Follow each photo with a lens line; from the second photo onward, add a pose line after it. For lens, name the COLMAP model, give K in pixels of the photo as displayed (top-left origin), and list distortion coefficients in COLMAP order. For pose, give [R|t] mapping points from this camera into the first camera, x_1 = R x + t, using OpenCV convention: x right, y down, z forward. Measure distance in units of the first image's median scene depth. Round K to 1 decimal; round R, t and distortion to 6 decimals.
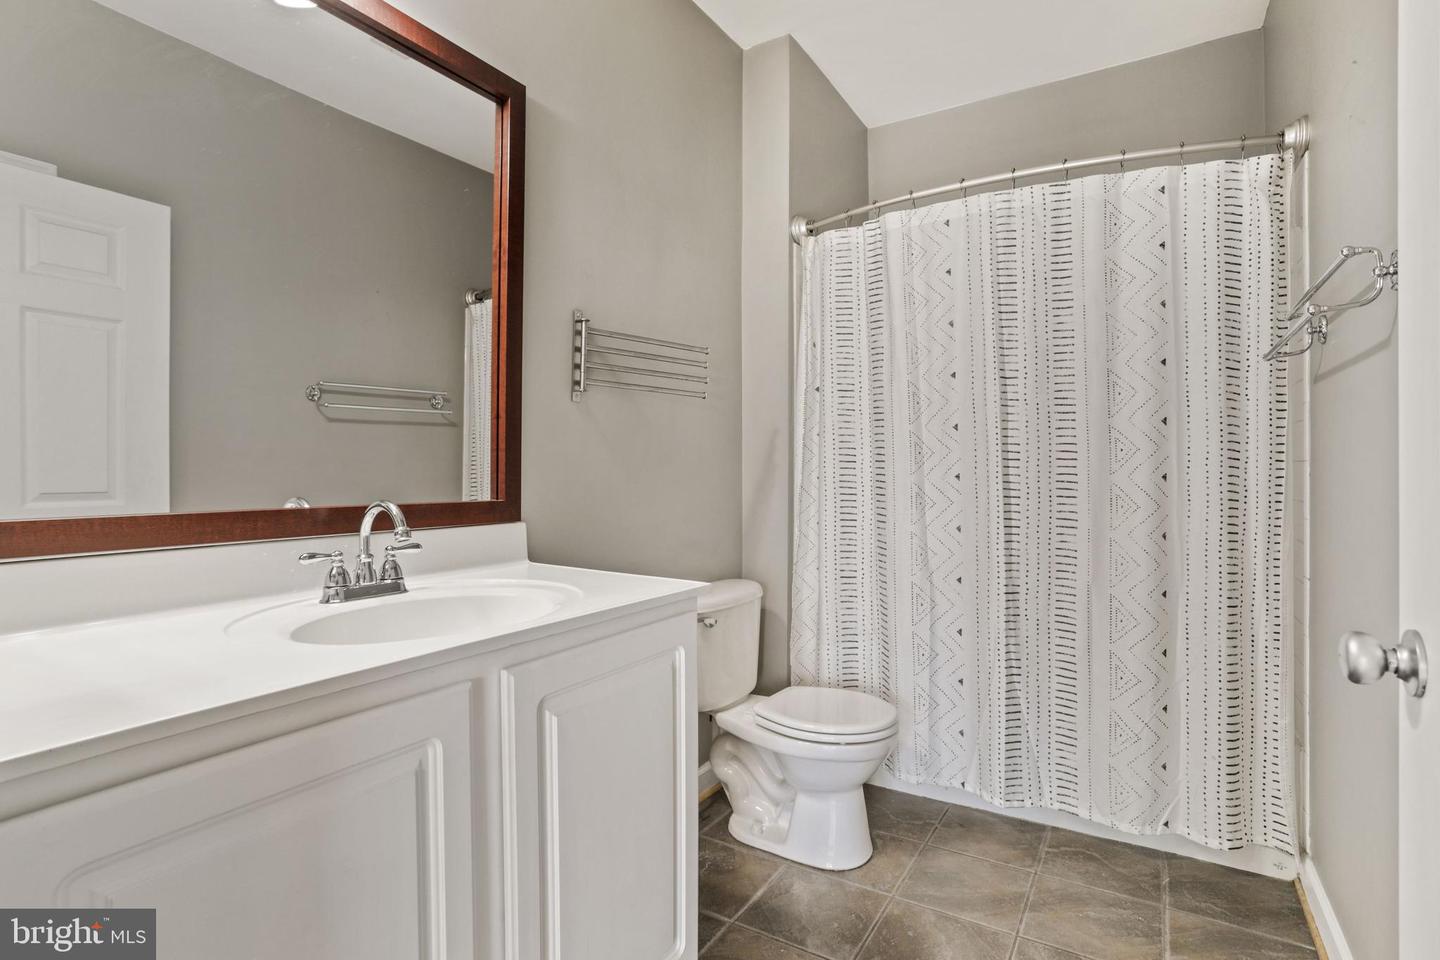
lens RADIAL K [[697.1, 0, 712.4], [0, 697.1, 467.3], [0, 0, 1]] dist [-0.016339, 0.004647]
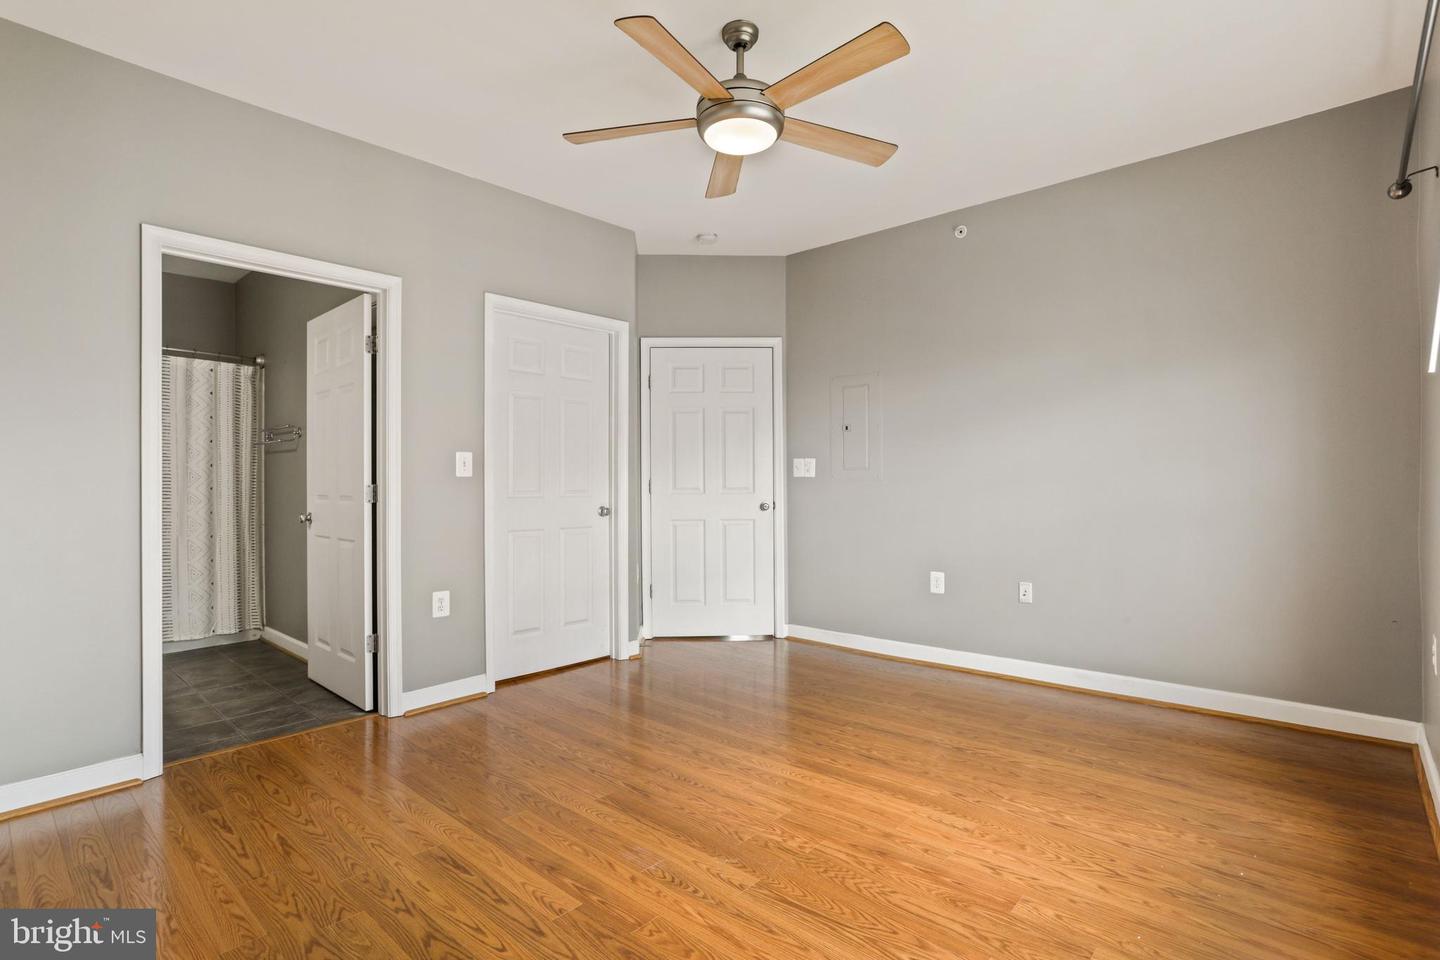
lens RADIAL K [[697.1, 0, 753.5], [0, 697.1, 488.7], [0, 0, 1]] dist [-0.016339, 0.004647]
pose [[0.148717, -0.004168, 0.988871, -2.019959], [-0.003071, 0.999984, 0.004677, -0.003526], [-0.988875, -0.003733, 0.148702, -1.715041]]
